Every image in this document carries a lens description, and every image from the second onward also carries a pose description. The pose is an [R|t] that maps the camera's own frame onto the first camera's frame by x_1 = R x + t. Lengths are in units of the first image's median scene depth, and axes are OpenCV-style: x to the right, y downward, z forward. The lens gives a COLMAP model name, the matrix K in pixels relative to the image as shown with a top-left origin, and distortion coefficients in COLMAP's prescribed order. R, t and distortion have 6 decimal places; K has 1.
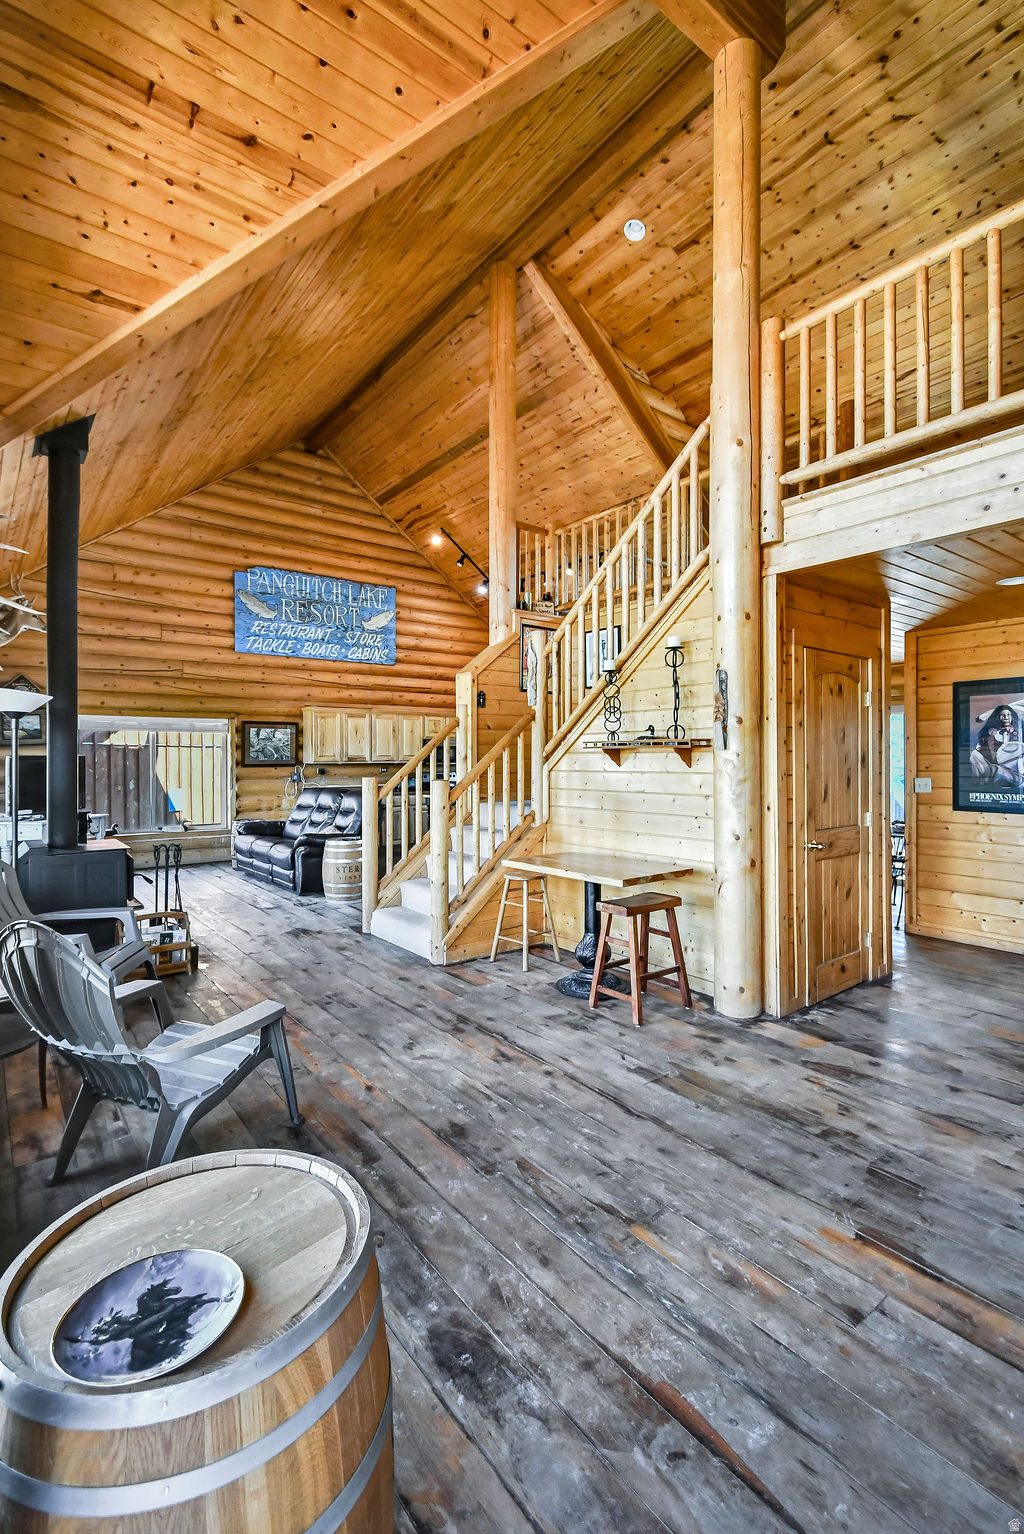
lens RADIAL K [[692.0, 0, 517.8], [0, 692.0, 758.9], [0, 0, 1]] dist [0.001643, 0.000048]
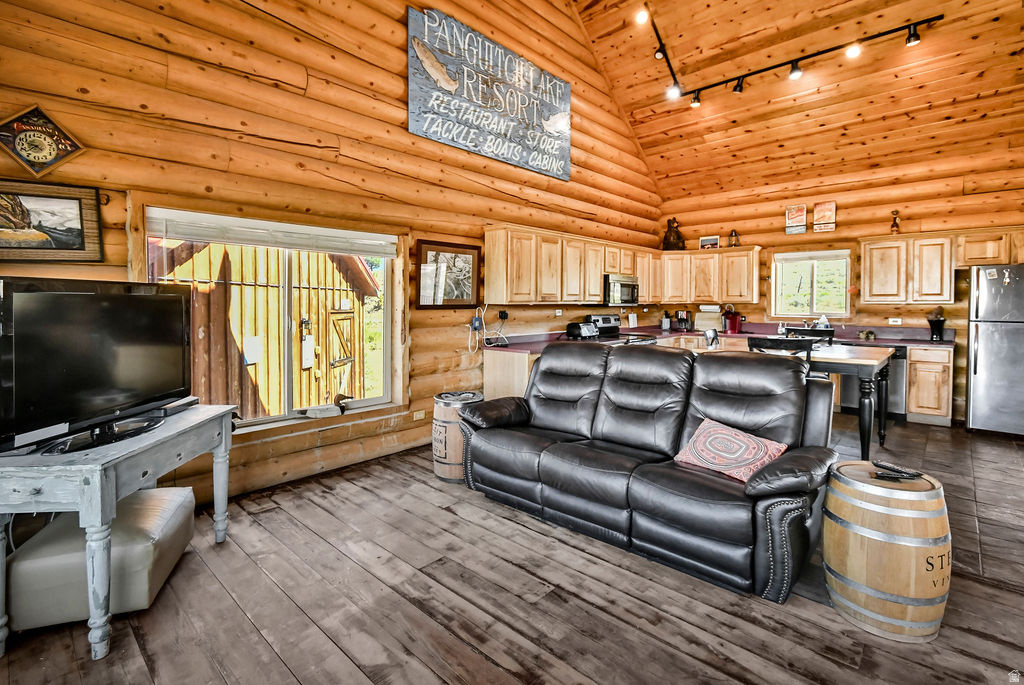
lens RADIAL K [[476.0, 0, 507.5], [0, 476.0, 311.0], [0, 0, 1]] dist [-0.001925, -0.000168]
pose [[0.988020, 0.001434, 0.154316, -0.371670], [-0.003876, 0.999872, 0.015527, 0.005824], [-0.154274, -0.015940, 0.987899, 0.521139]]
